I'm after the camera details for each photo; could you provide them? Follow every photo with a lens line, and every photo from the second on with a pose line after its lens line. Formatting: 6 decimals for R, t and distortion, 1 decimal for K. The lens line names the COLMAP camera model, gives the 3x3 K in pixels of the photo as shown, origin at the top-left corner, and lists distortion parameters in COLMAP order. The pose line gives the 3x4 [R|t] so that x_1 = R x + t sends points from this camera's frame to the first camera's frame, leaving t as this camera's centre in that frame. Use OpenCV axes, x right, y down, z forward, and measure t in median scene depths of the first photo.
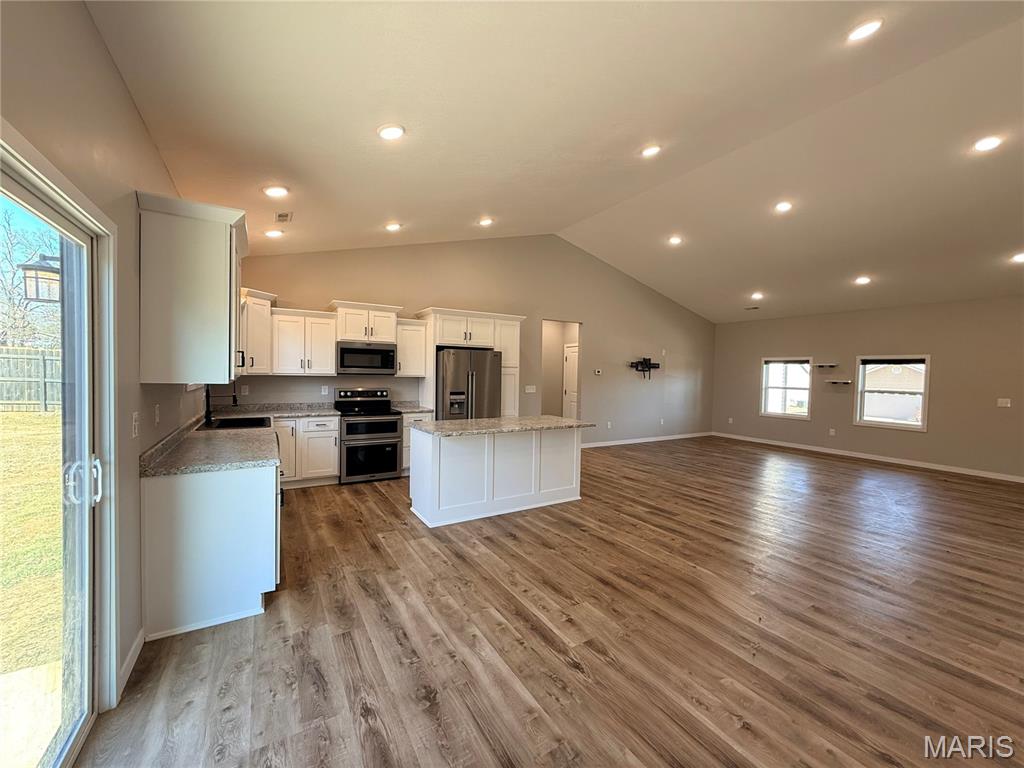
lens RADIAL K [[408.0, 0, 509.8], [0, 408.0, 381.6], [0, 0, 1]] dist [-0.001308, 0.000654]
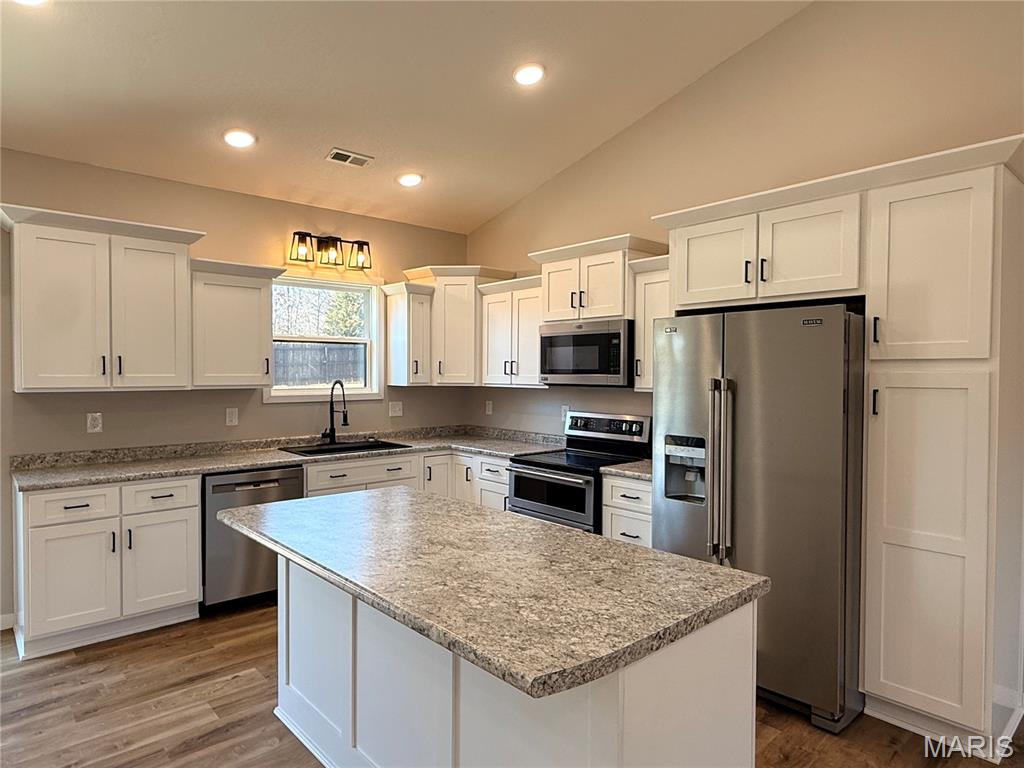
lens RADIAL K [[615.2, 0, 506.9], [0, 615.2, 384.7], [0, 0, 1]] dist [-0.000190, 0.000764]
pose [[0.184845, 0.001182, -0.982767, 0.584775], [-0.024002, 0.999706, -0.003312, -0.022587], [0.982475, 0.024201, 0.184819, 1.201874]]
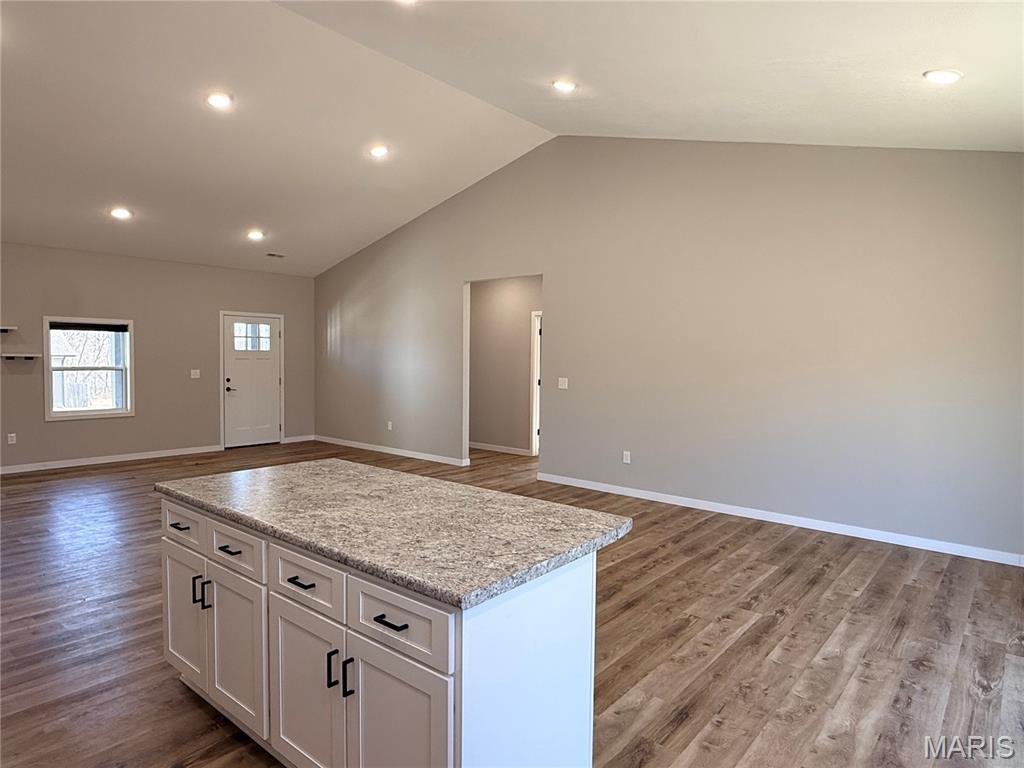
lens RADIAL K [[615.2, 0, 508.0], [0, 615.2, 374.3], [0, 0, 1]] dist [-0.000190, 0.000764]
pose [[-0.317169, -0.055020, 0.946772, -0.920867], [0.004468, 0.998218, 0.059506, -0.071584], [-0.948358, 0.023104, -0.316358, 1.718303]]
